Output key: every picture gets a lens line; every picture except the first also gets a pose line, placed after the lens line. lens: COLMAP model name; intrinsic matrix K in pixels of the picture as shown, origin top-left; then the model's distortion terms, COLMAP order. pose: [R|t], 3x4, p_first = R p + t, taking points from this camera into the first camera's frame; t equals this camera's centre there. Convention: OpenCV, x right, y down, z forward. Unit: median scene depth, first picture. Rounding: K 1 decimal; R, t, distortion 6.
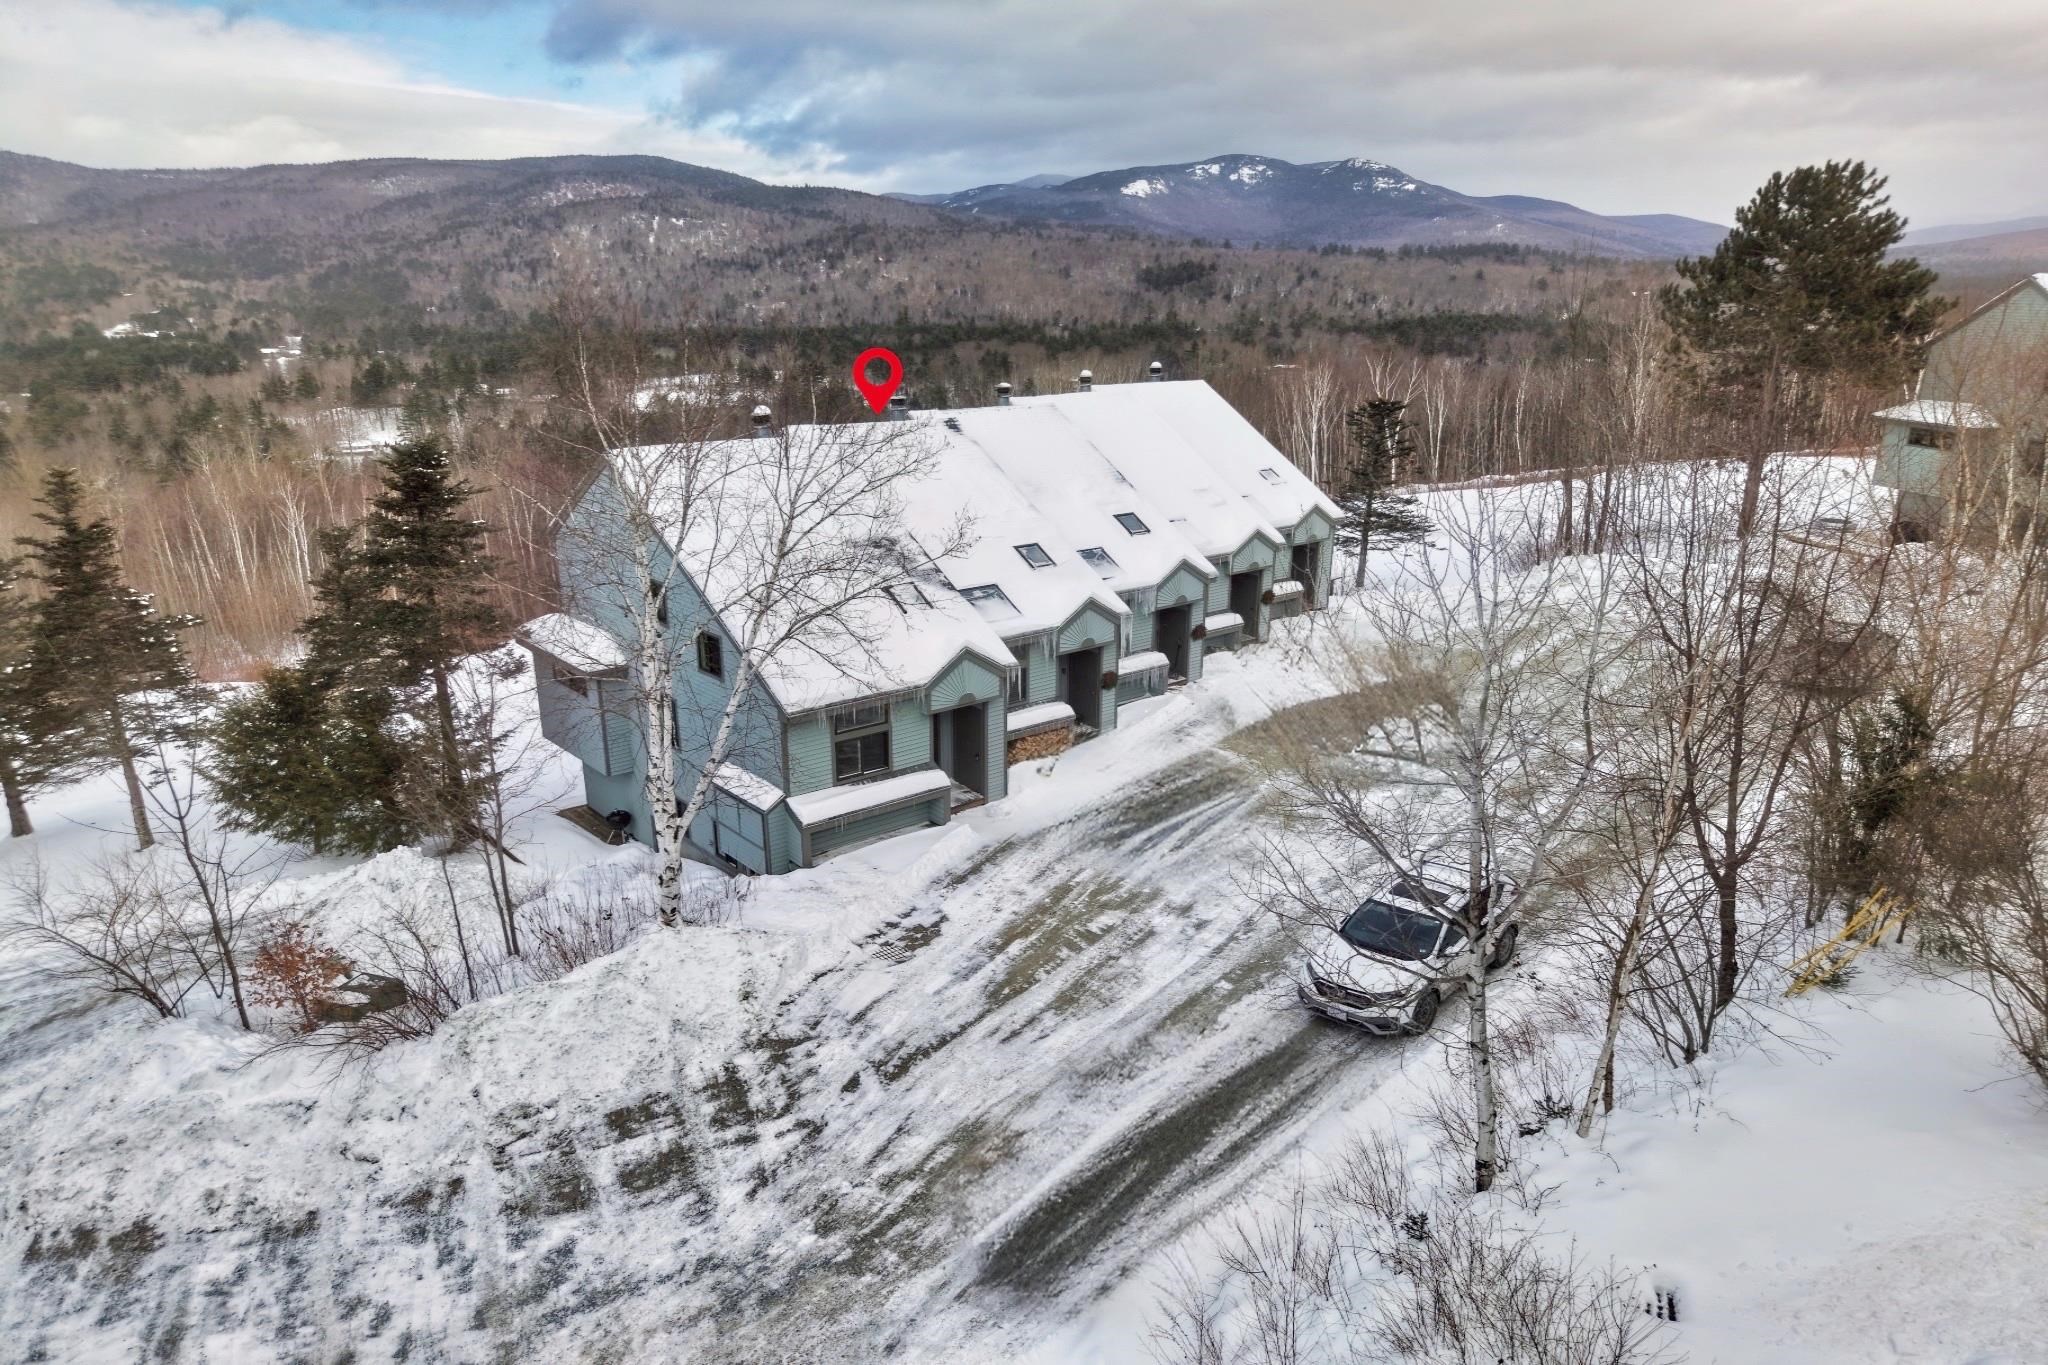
lens RADIAL K [[1427.8, 0, 958.6], [0, 1427.8, 690.1], [0, 0, 1]] dist [0.024288, -0.001581]
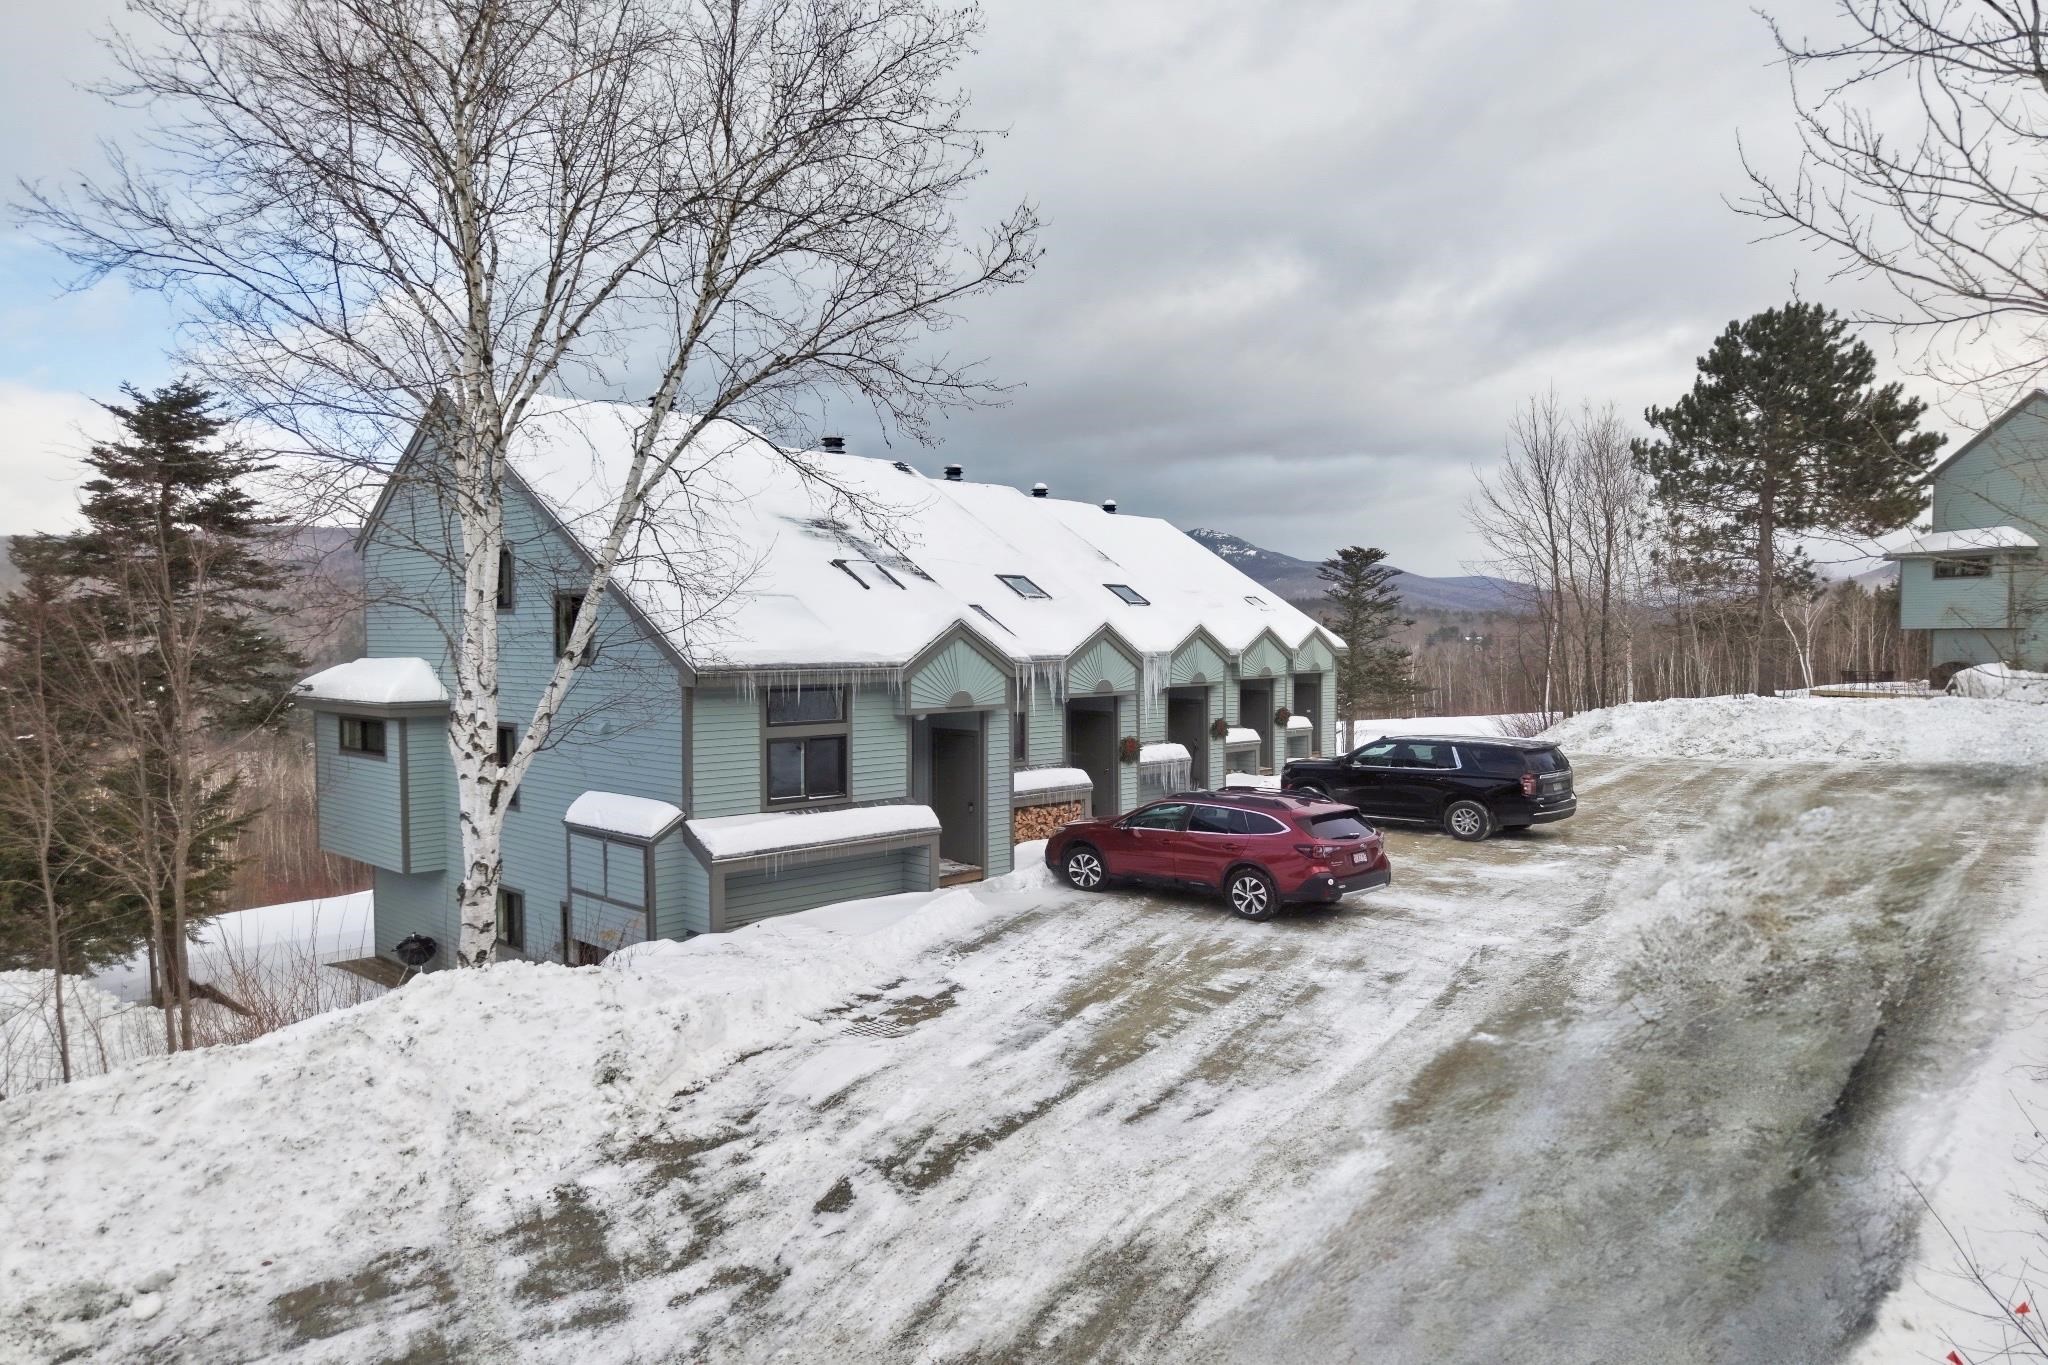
lens RADIAL K [[1385.2, 0, 966.3], [0, 1385.2, 632.5], [0, 0, 1]] dist [0.007084, 0.002732]
pose [[0.995113, 0.003548, 0.098678, -0.063278], [0.026341, 0.953600, -0.299921, 0.192930], [-0.095164, 0.301055, 0.948847, 0.418791]]
